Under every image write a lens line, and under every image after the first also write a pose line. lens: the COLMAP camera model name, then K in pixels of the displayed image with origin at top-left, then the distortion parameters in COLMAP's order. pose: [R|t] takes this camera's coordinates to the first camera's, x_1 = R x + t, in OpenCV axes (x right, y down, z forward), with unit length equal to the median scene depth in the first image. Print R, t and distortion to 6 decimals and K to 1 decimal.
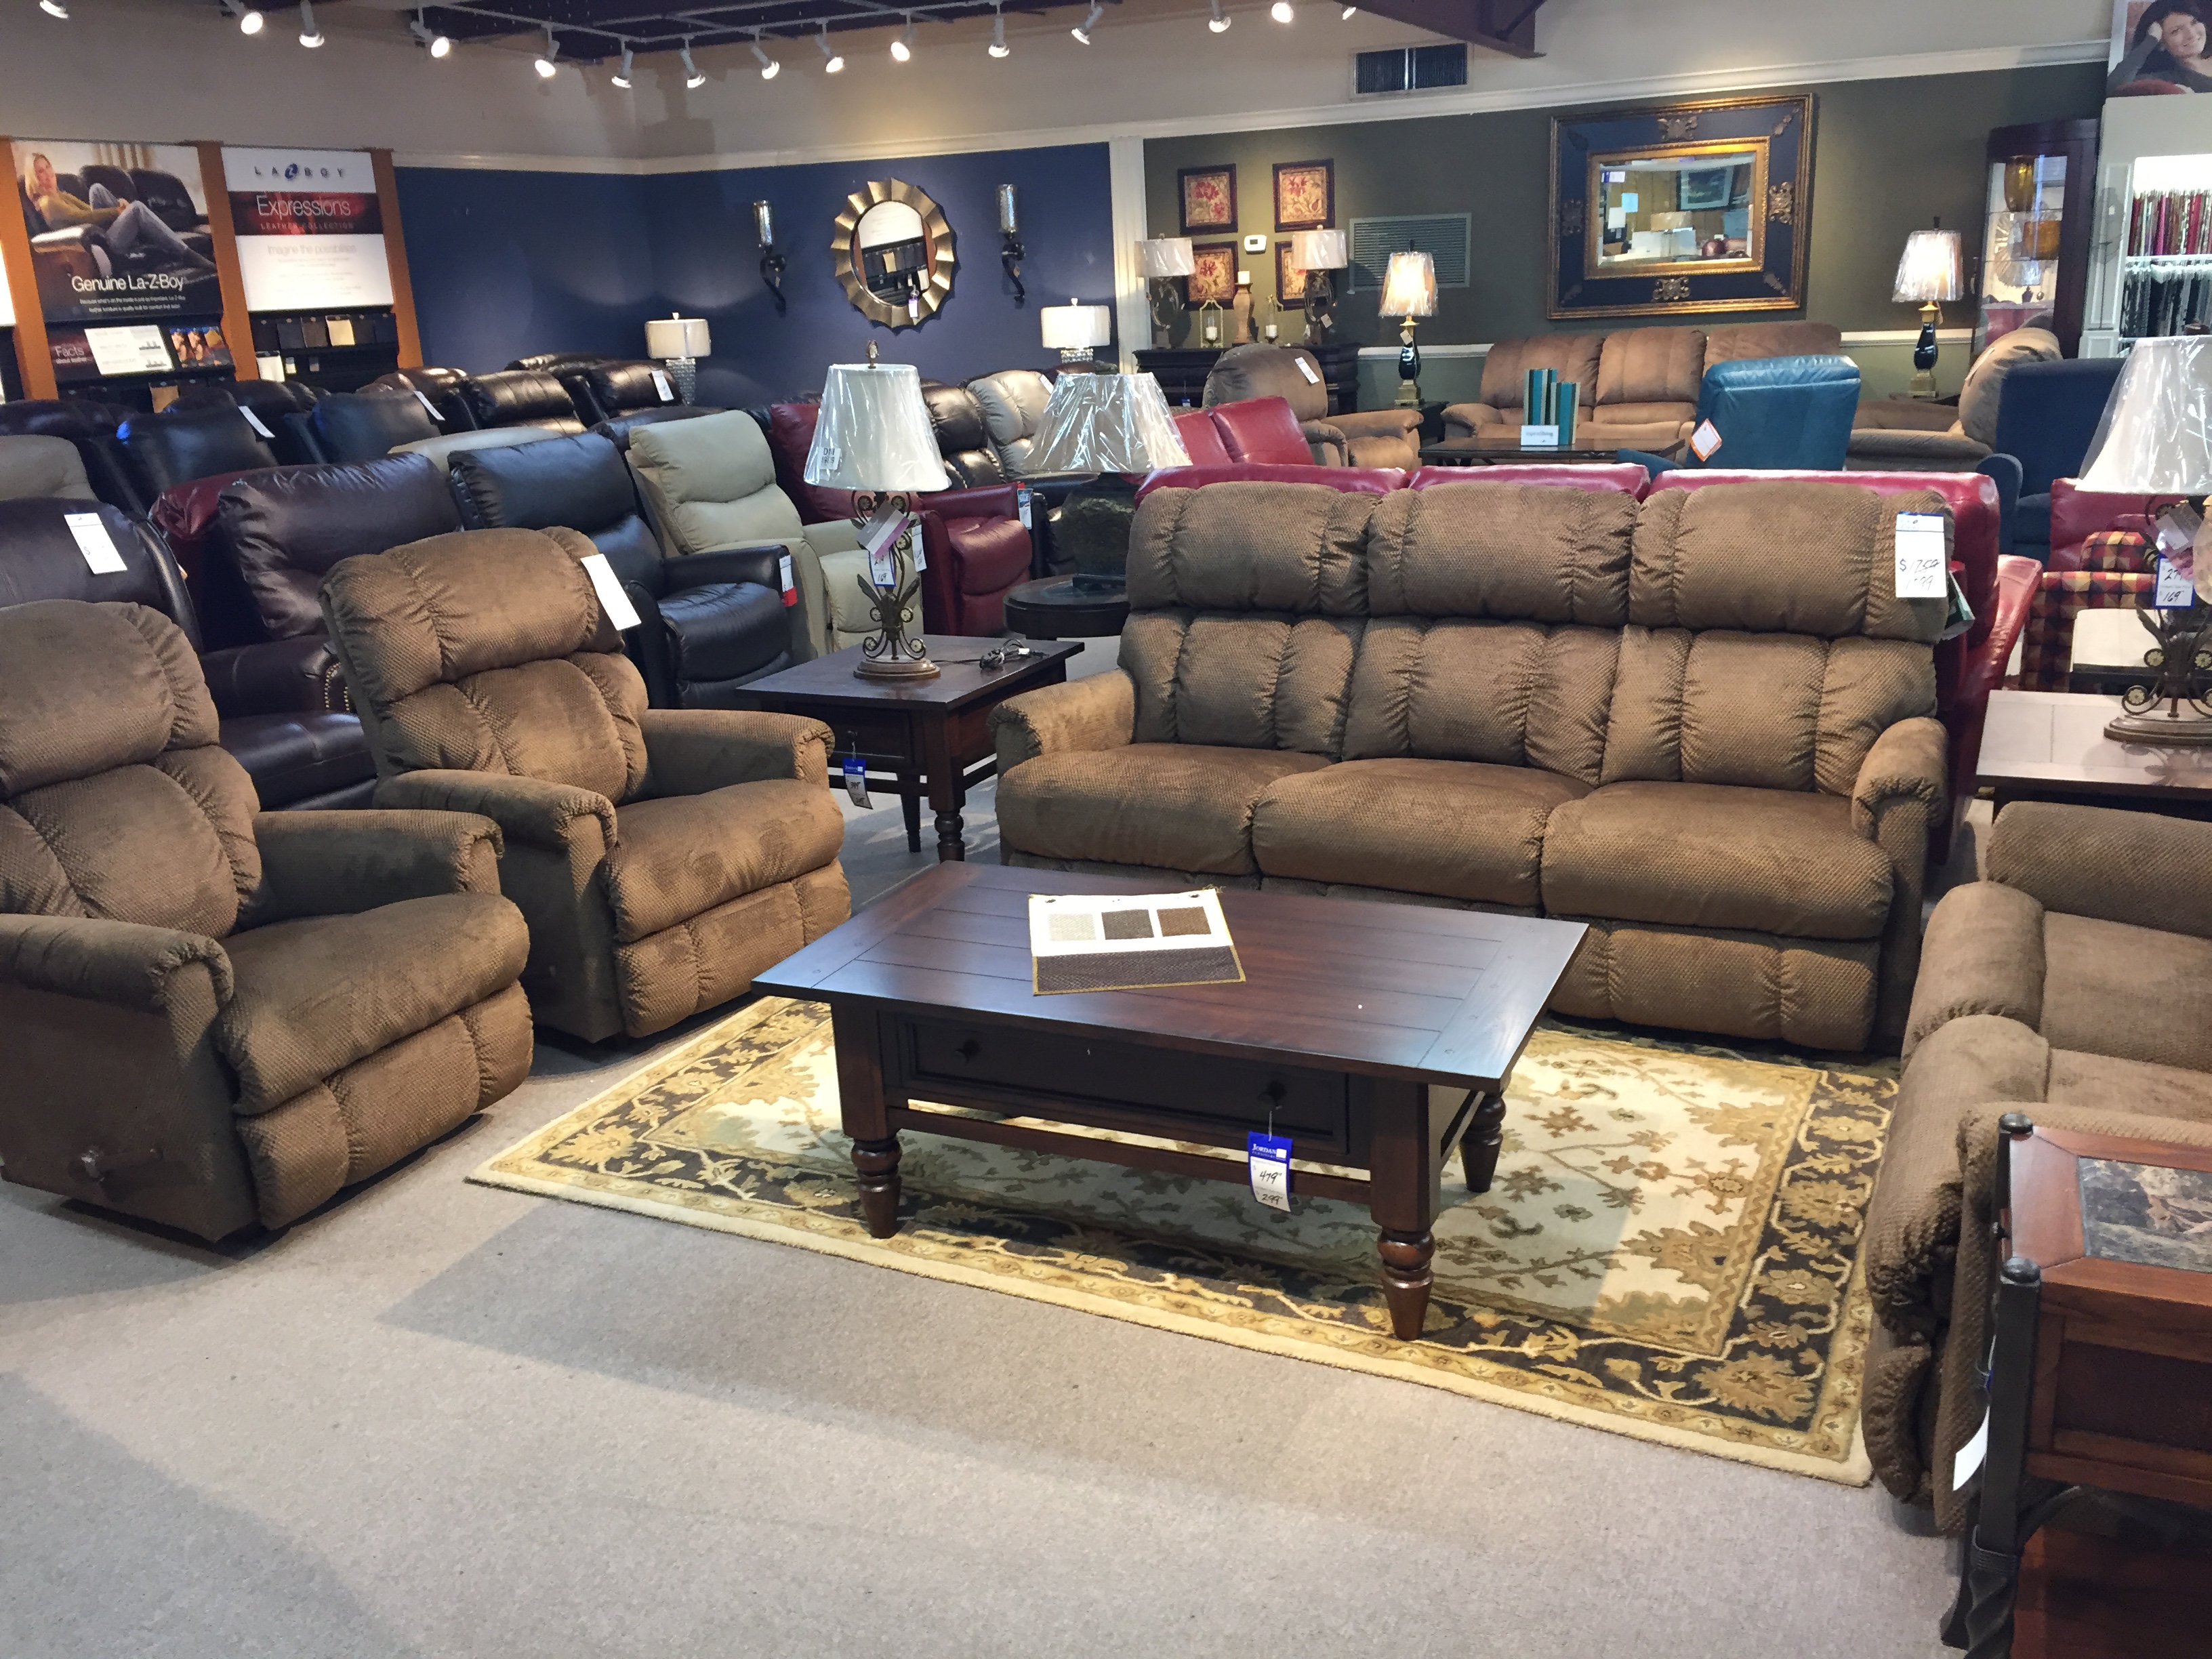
lens RADIAL K [[1964.0, 0, 1106.0], [0, 1964.0, 829.5], [0, 0, 1]] dist [0.061962, -0.056487]
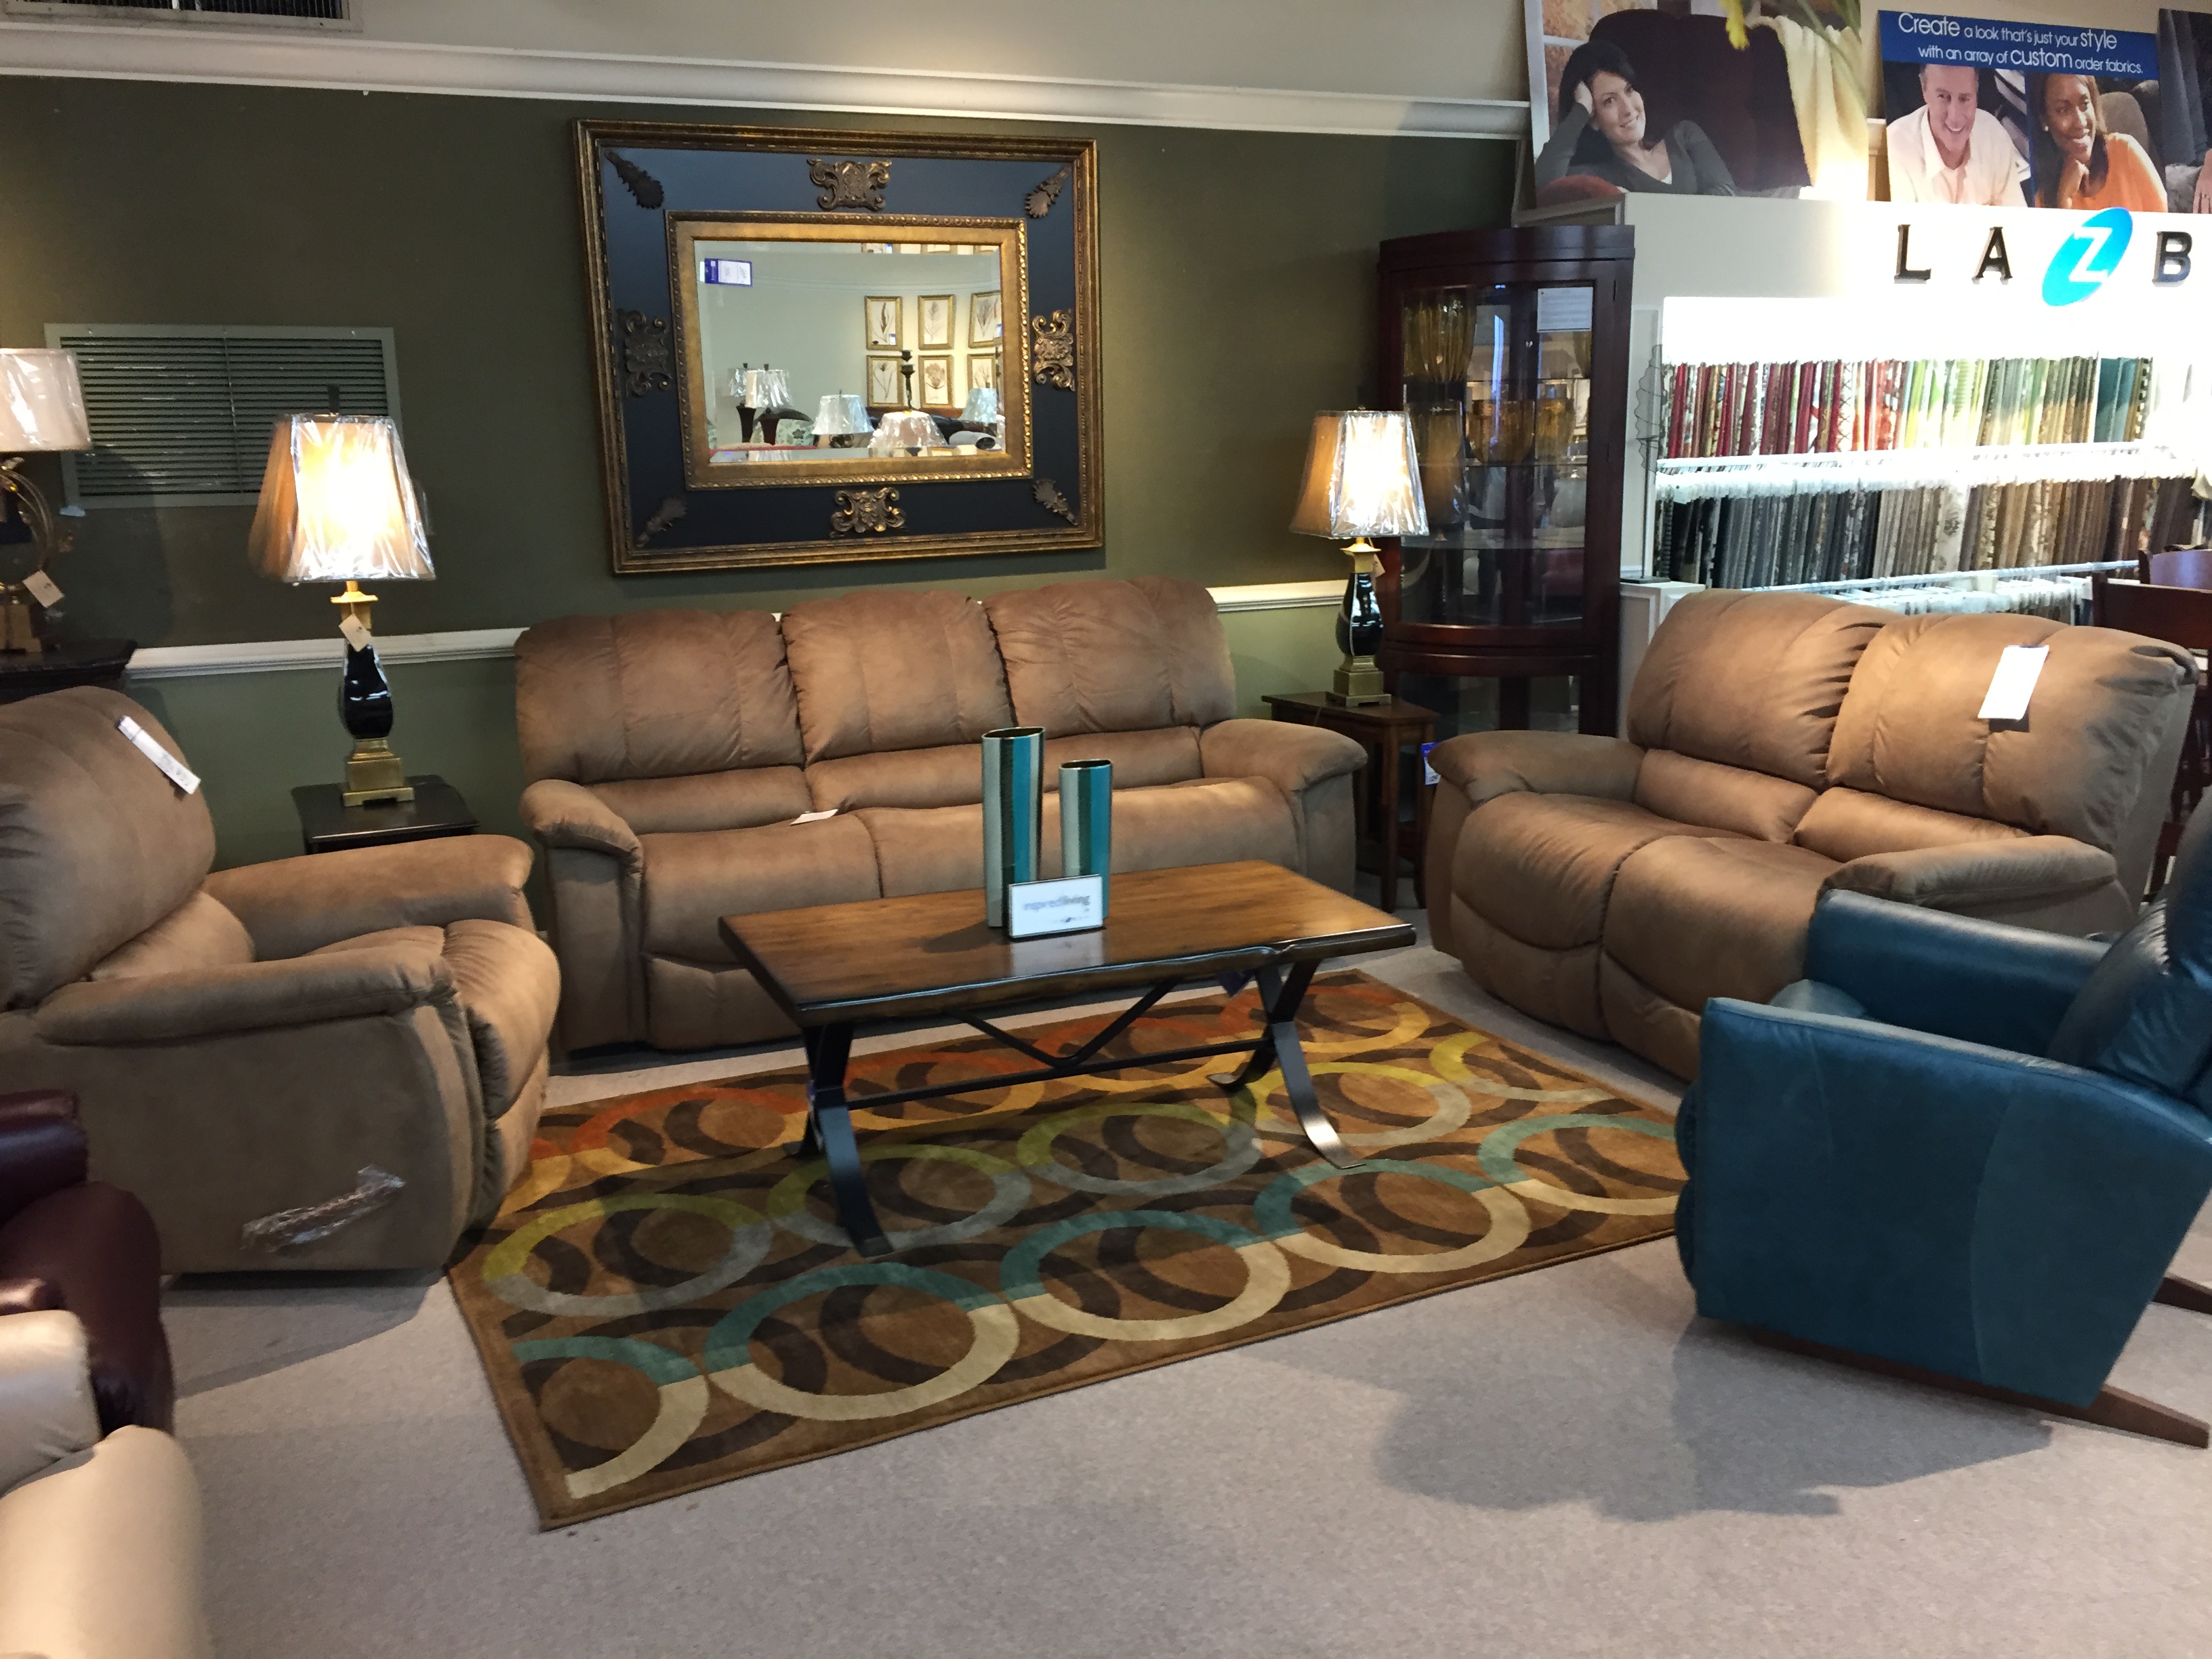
lens RADIAL K [[1840.2, 0, 1106.0], [0, 1840.2, 829.5], [0, 0, 1]] dist [0.150952, -0.207860]
pose [[0.667115, -0.139223, 0.731829, -0.022285], [0.191321, 0.981450, 0.012308, -0.194012], [-0.719968, 0.131804, 0.681377, 0.669728]]
